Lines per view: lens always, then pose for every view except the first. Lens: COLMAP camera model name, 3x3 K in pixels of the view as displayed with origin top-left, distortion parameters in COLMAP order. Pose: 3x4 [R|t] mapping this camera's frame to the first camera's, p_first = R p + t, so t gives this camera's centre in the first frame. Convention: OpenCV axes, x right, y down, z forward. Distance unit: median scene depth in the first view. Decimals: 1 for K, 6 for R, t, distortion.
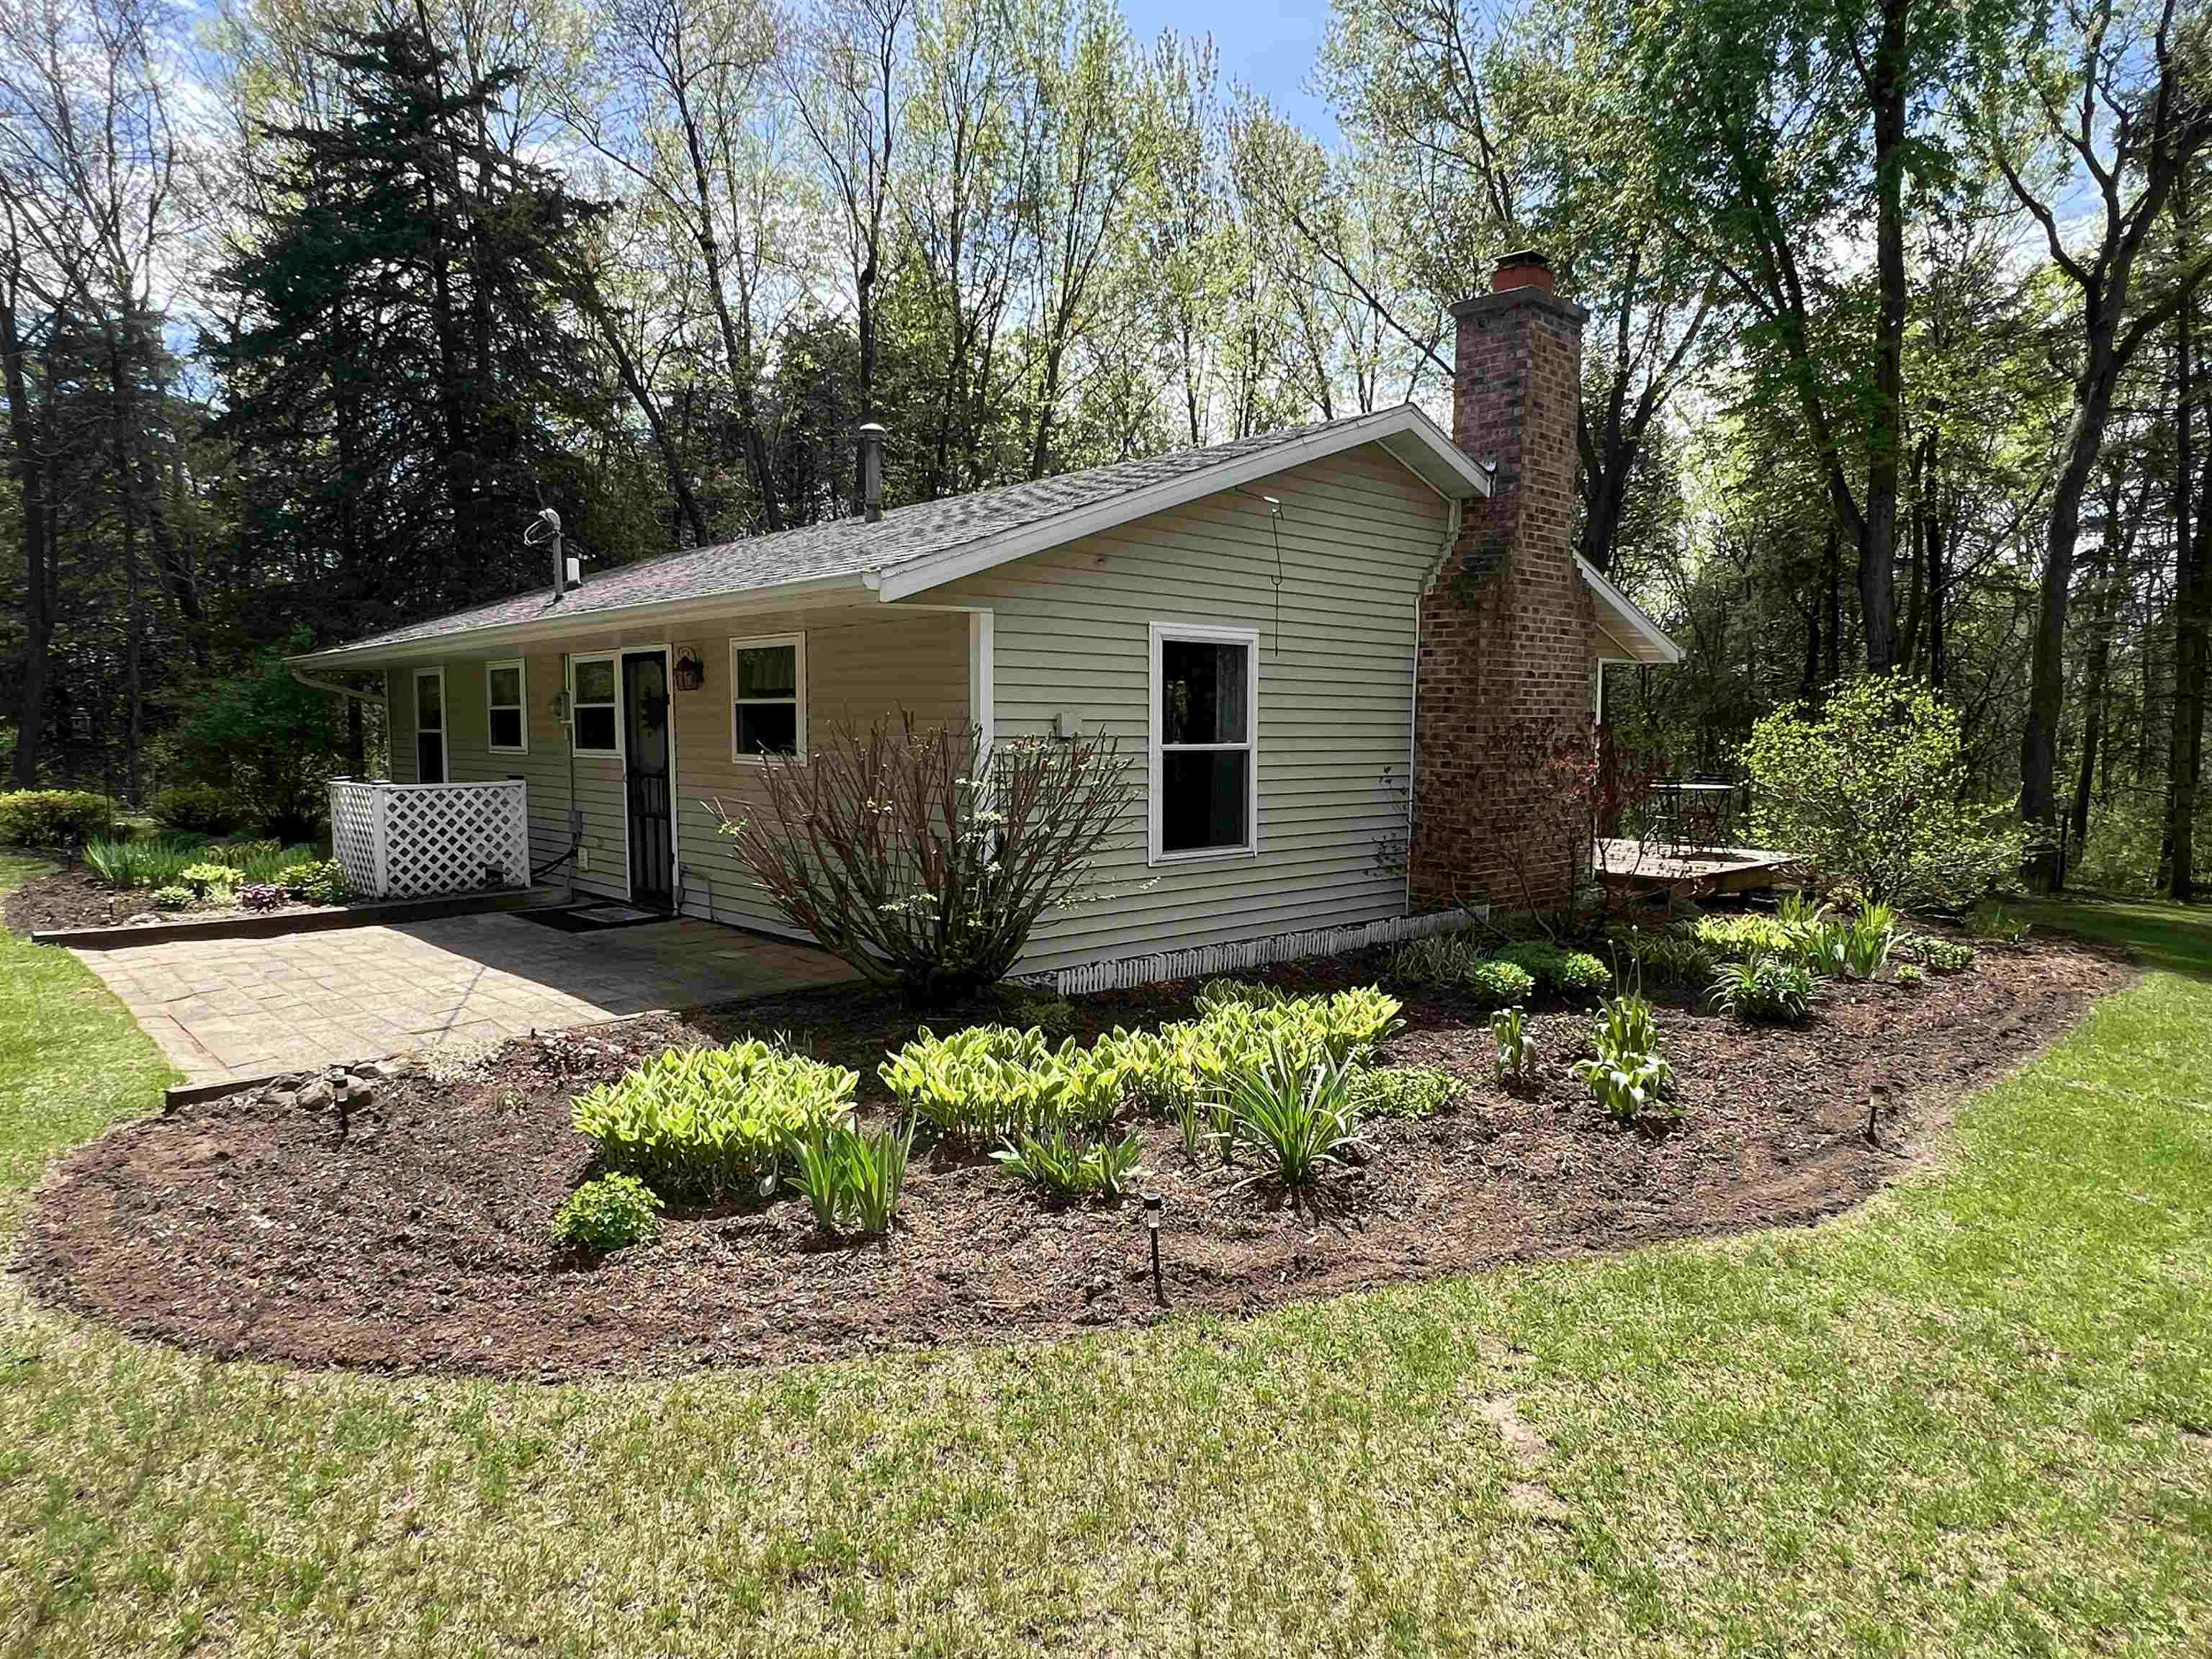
lens RADIAL K [[1298.7, 0, 1105.5], [0, 1298.7, 841.6], [0, 0, 1]] dist [-0.001997, 0.000811]
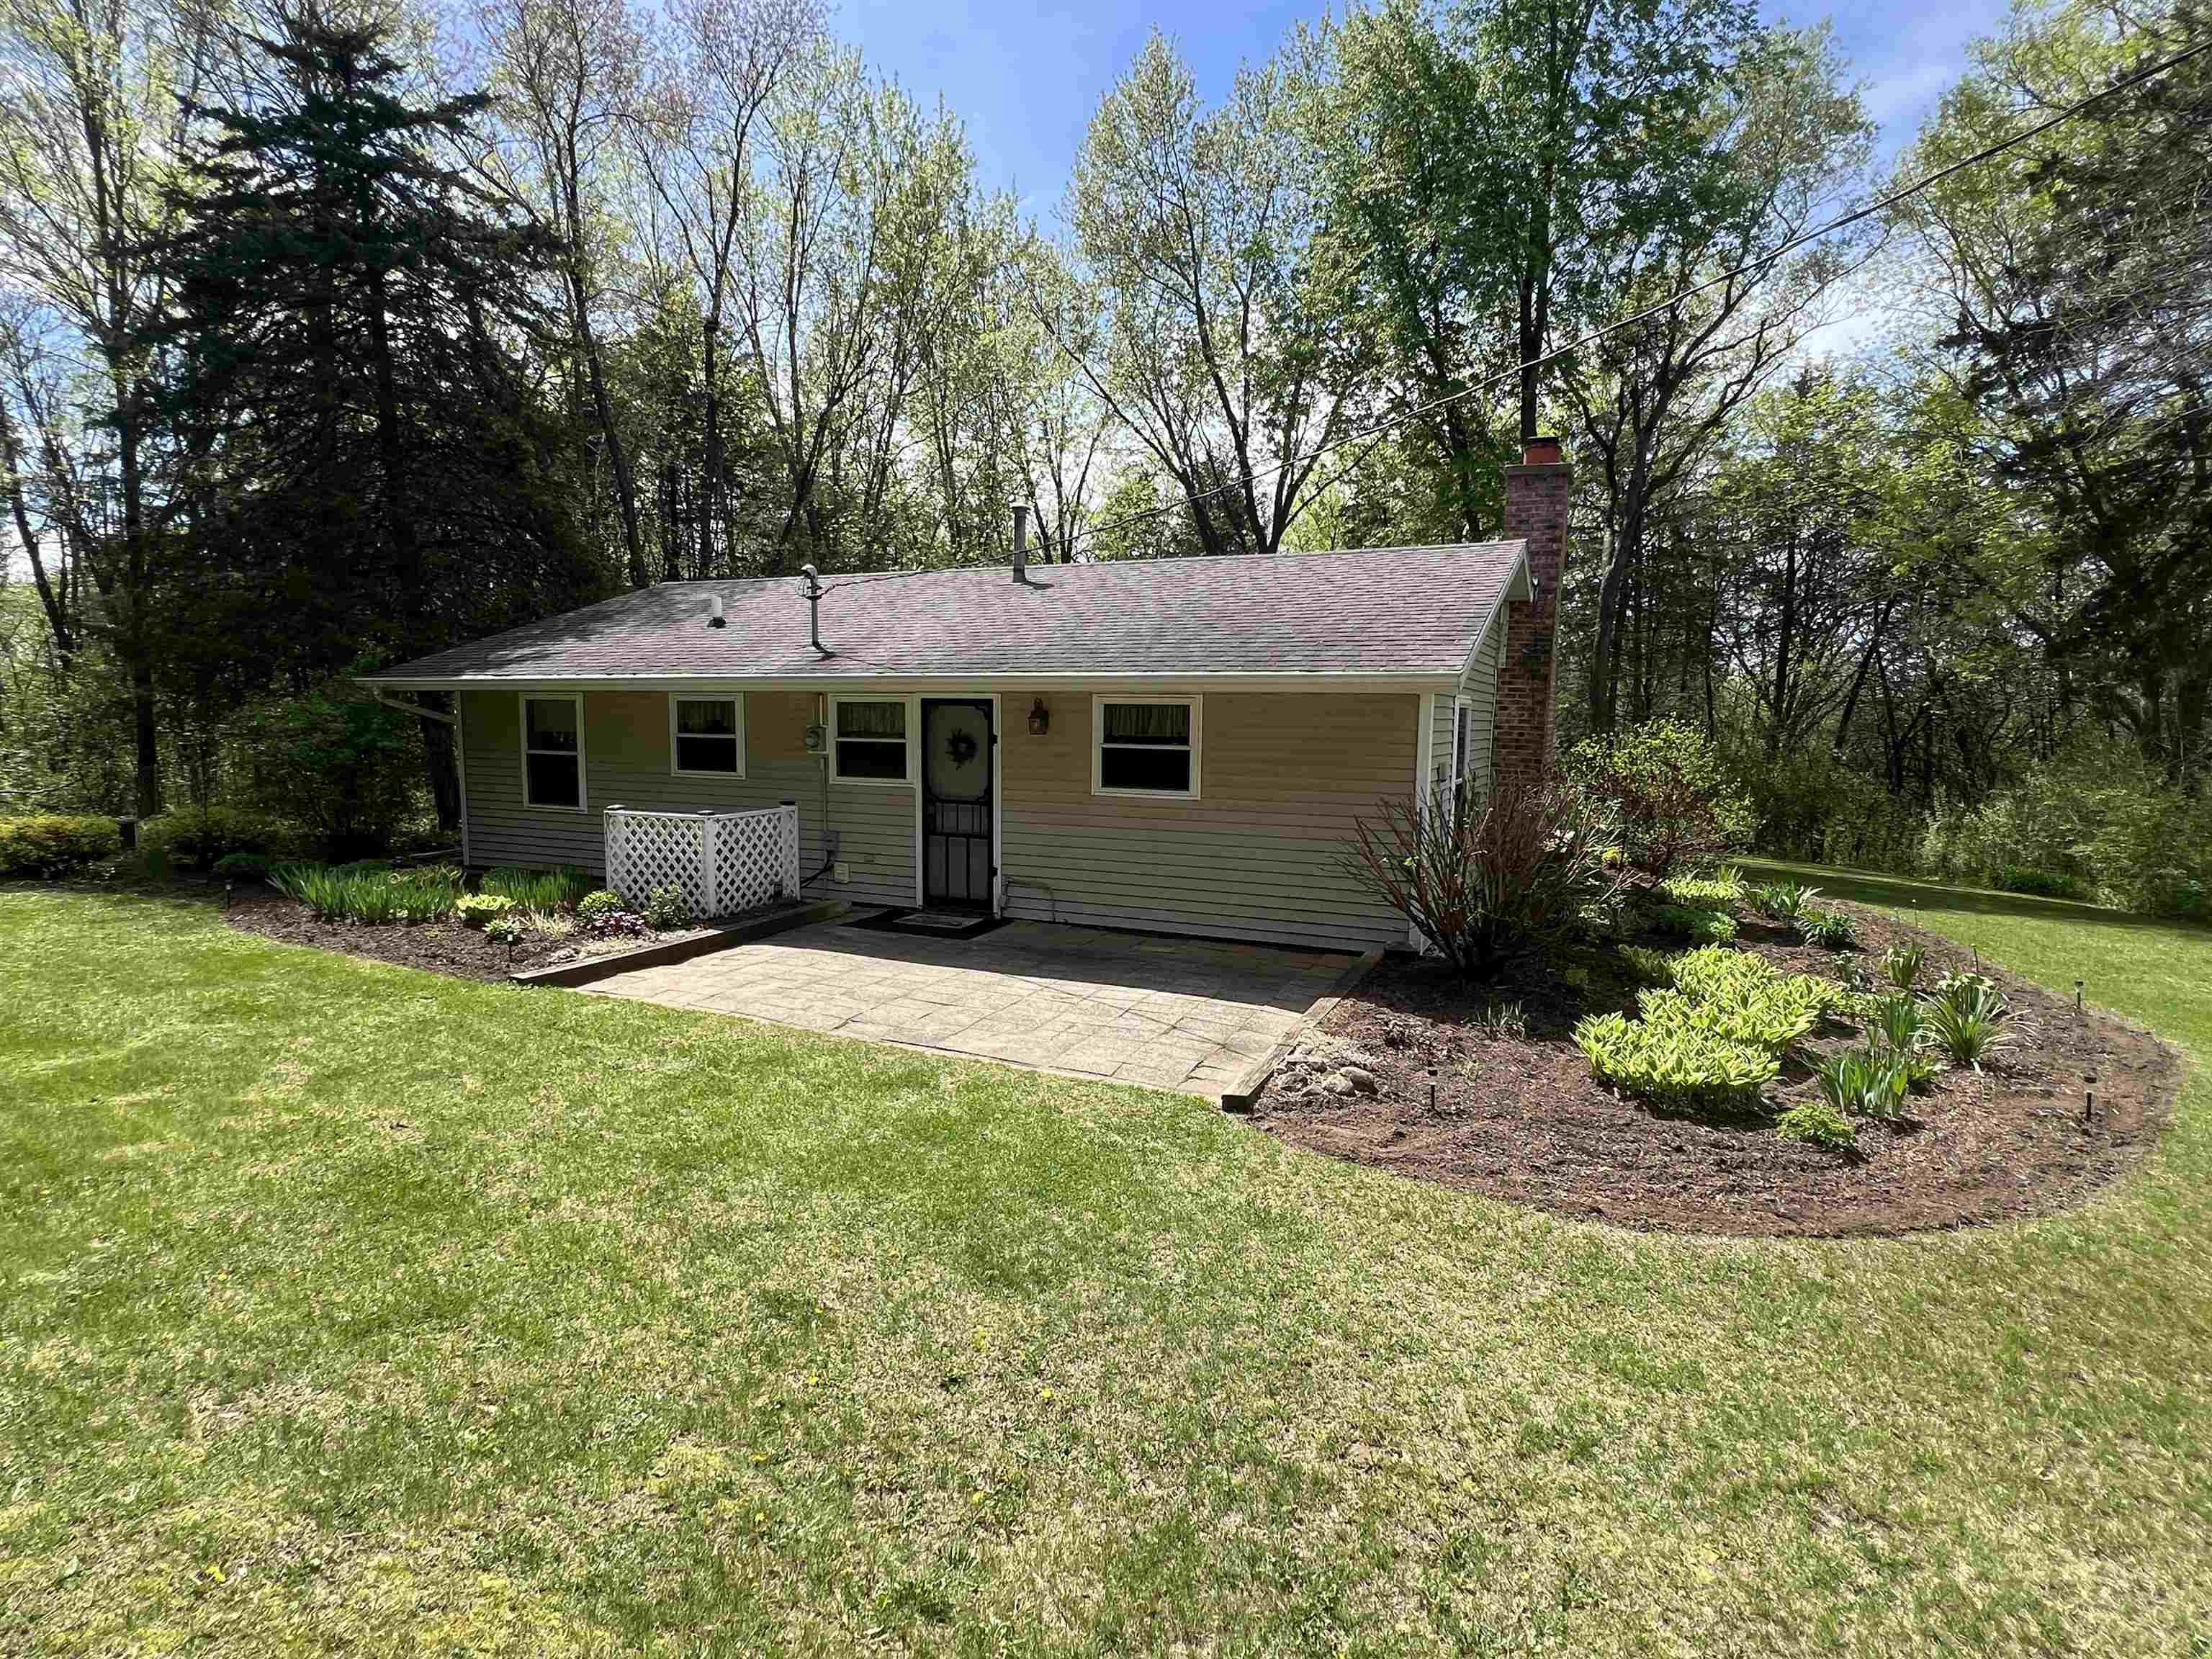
lens RADIAL K [[1095.9, 0, 1106.1], [0, 1095.9, 822.1], [0, 0, 1]] dist [-0.004749, -0.001301]
pose [[0.930539, -0.024918, 0.365345, -0.579834], [0.021073, 0.999673, 0.014507, -0.043461], [-0.365587, -0.005801, 0.930759, 0.026454]]
